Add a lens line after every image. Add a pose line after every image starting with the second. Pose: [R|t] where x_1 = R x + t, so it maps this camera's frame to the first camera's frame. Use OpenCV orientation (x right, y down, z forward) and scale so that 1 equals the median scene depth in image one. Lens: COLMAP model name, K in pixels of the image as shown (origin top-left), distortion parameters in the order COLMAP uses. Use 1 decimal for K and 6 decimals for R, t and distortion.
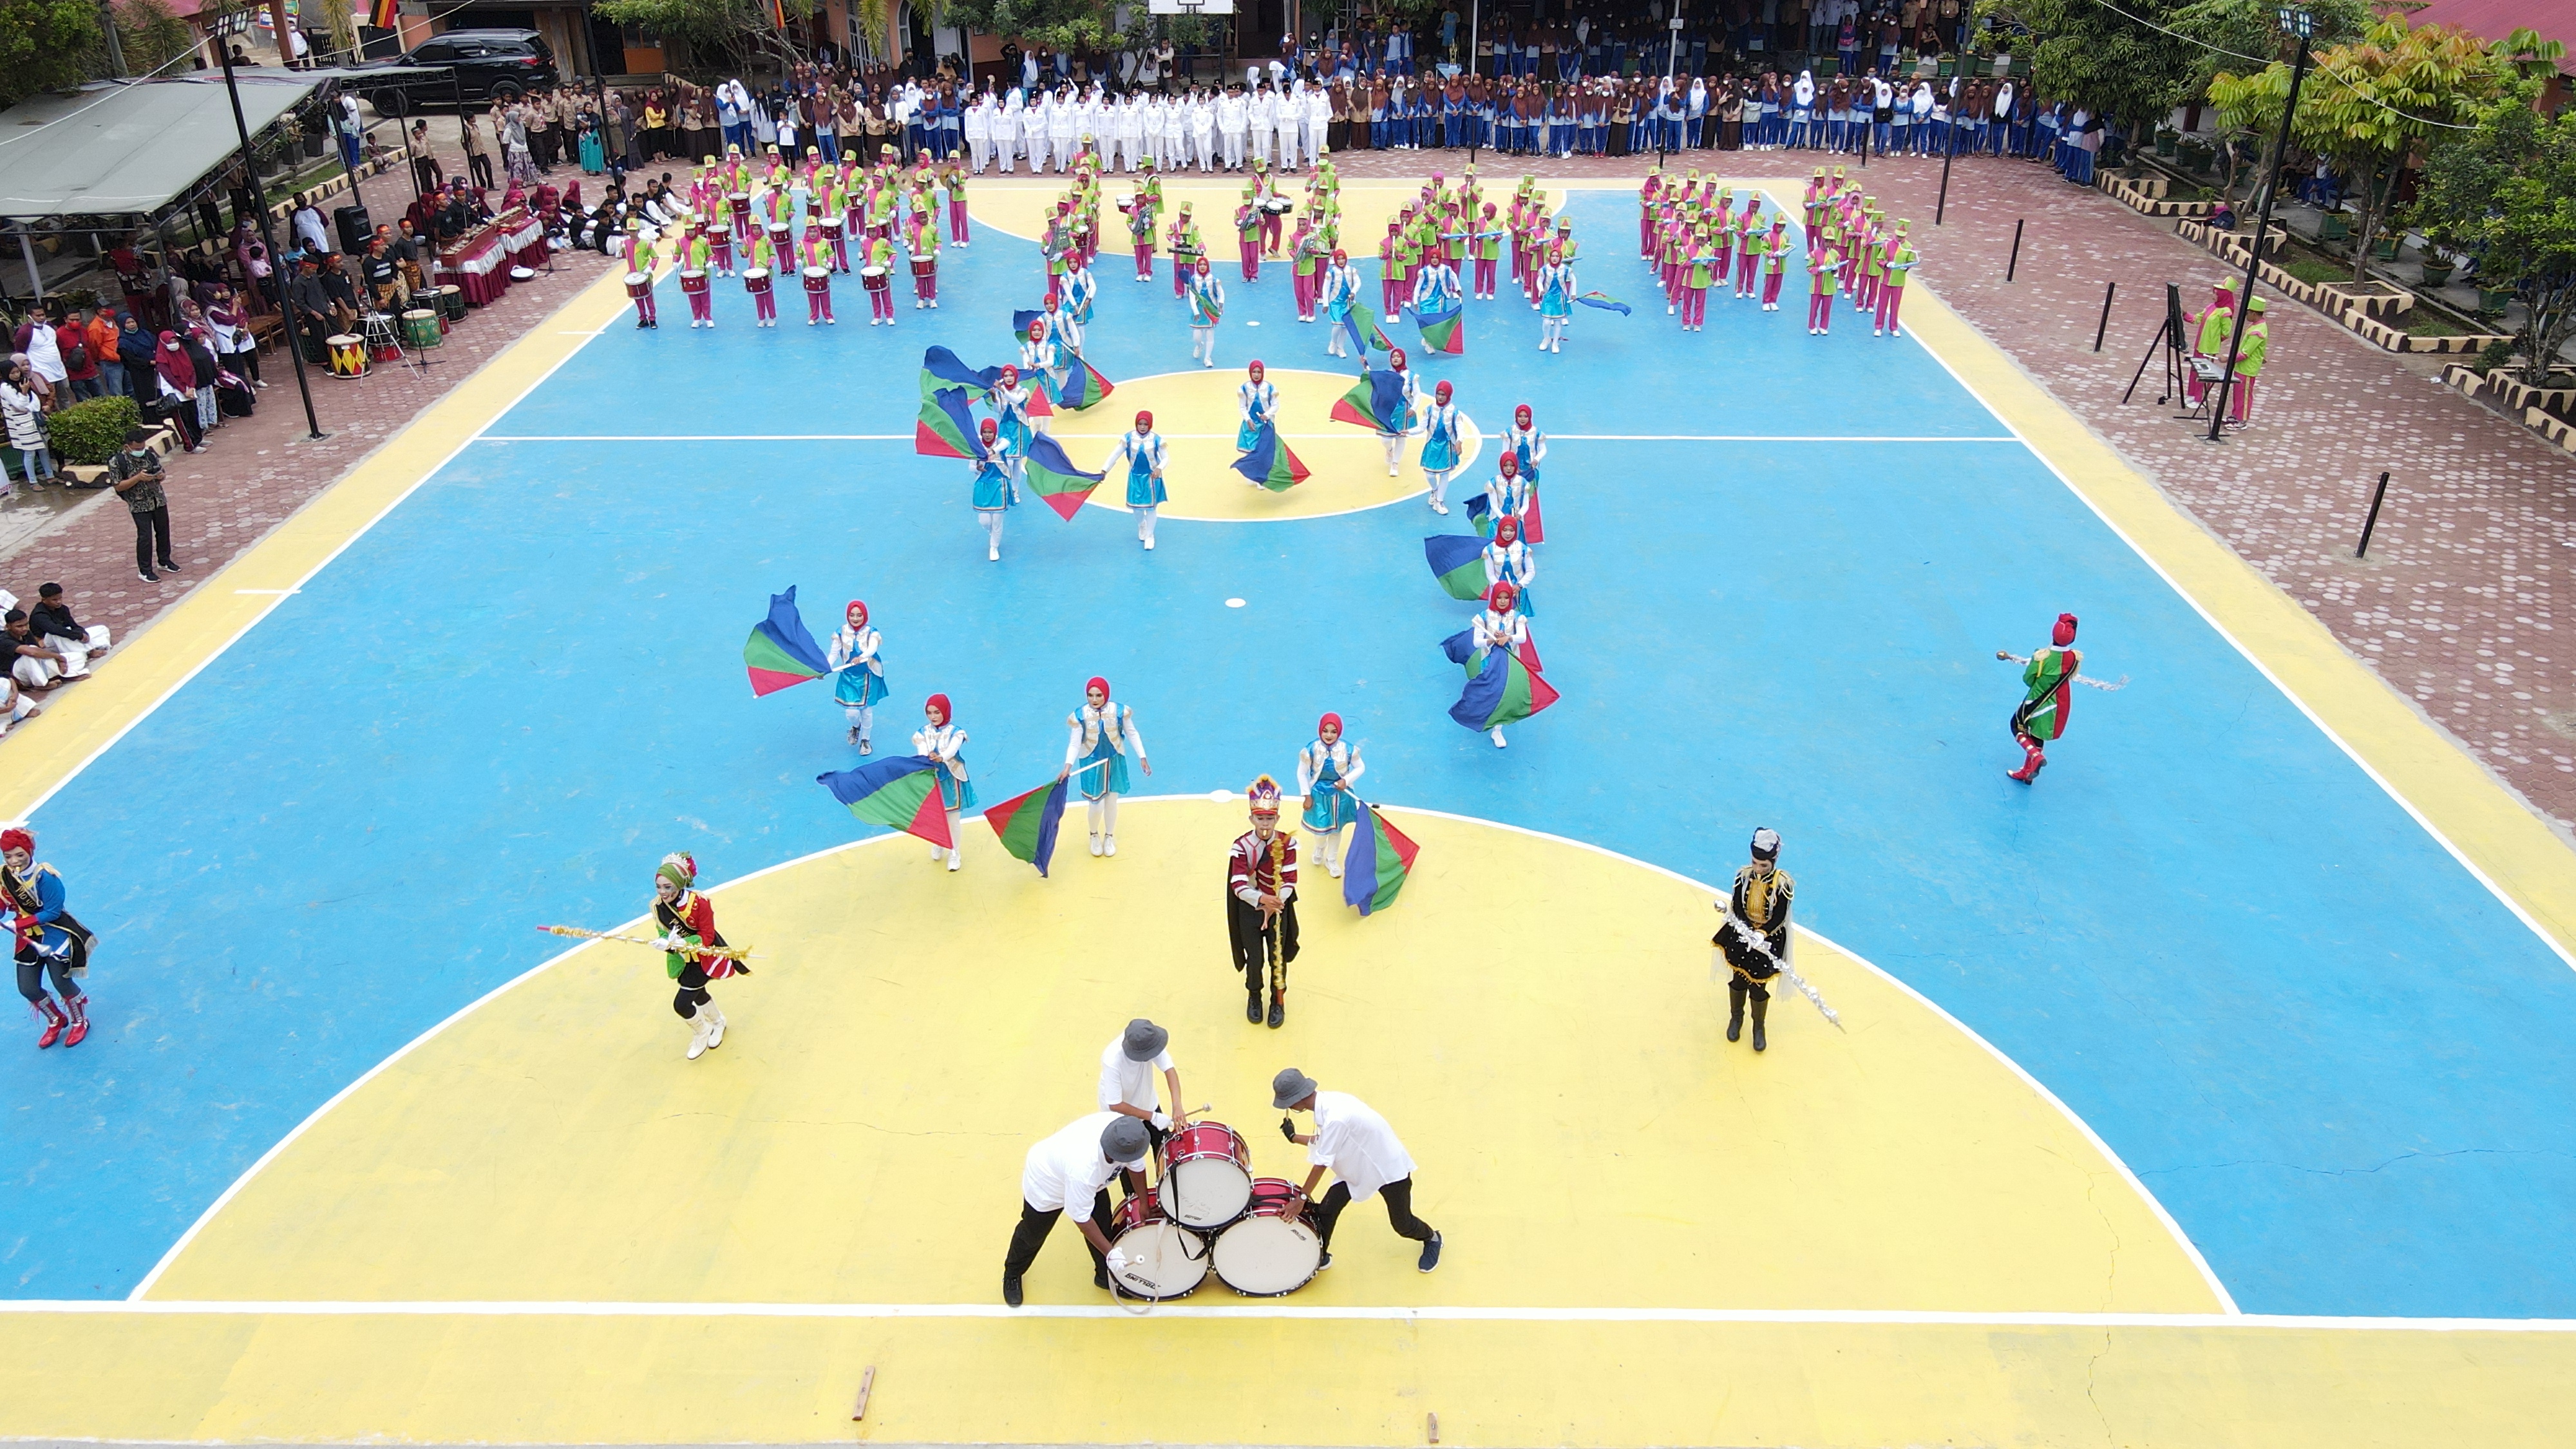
lens RADIAL K [[1890.8, 0, 1283.2], [0, 1890.8, 727.0], [0, 0, 1]] dist [0.012738, 0.014018]
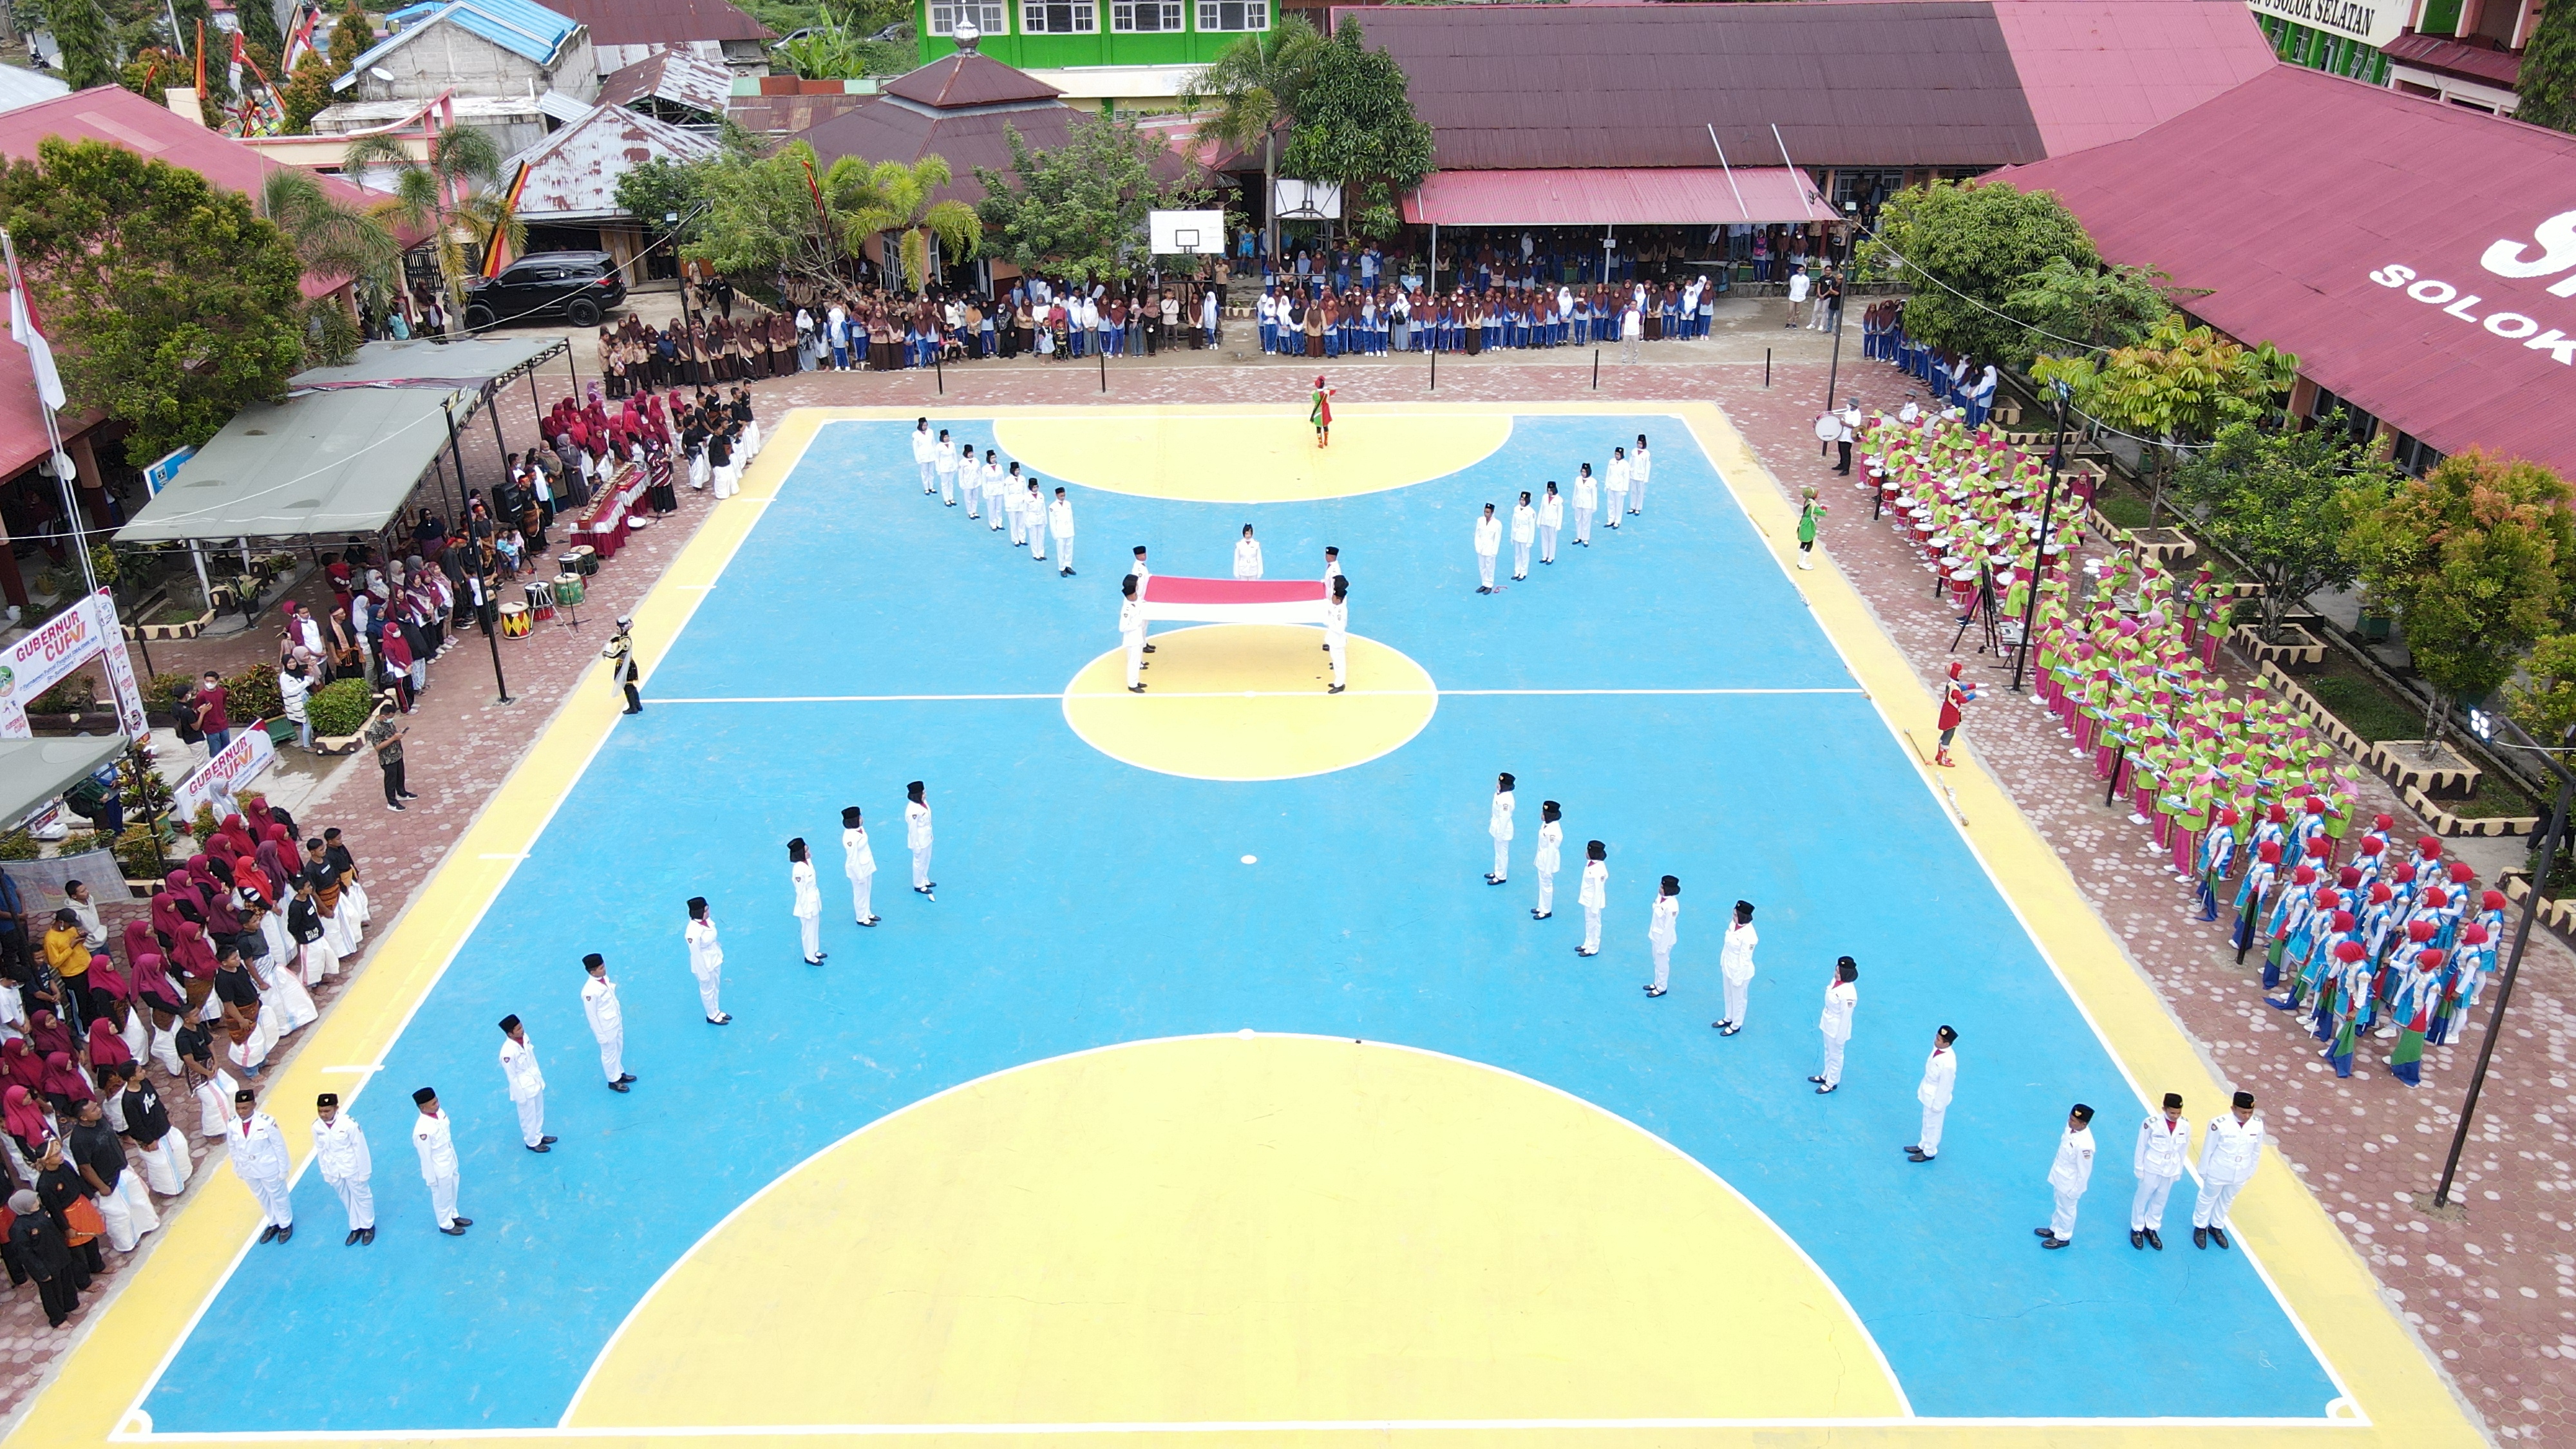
lens RADIAL K [[1890.8, 0, 1281.6], [0, 1890.8, 729.2], [0, 0, 1]] dist [0.012738, 0.014018]
pose [[0.999872, -0.010821, 0.011746, -0.014750], [0.011090, 0.999672, -0.023094, -0.108233], [-0.011492, 0.023222, 0.999664, -0.271166]]
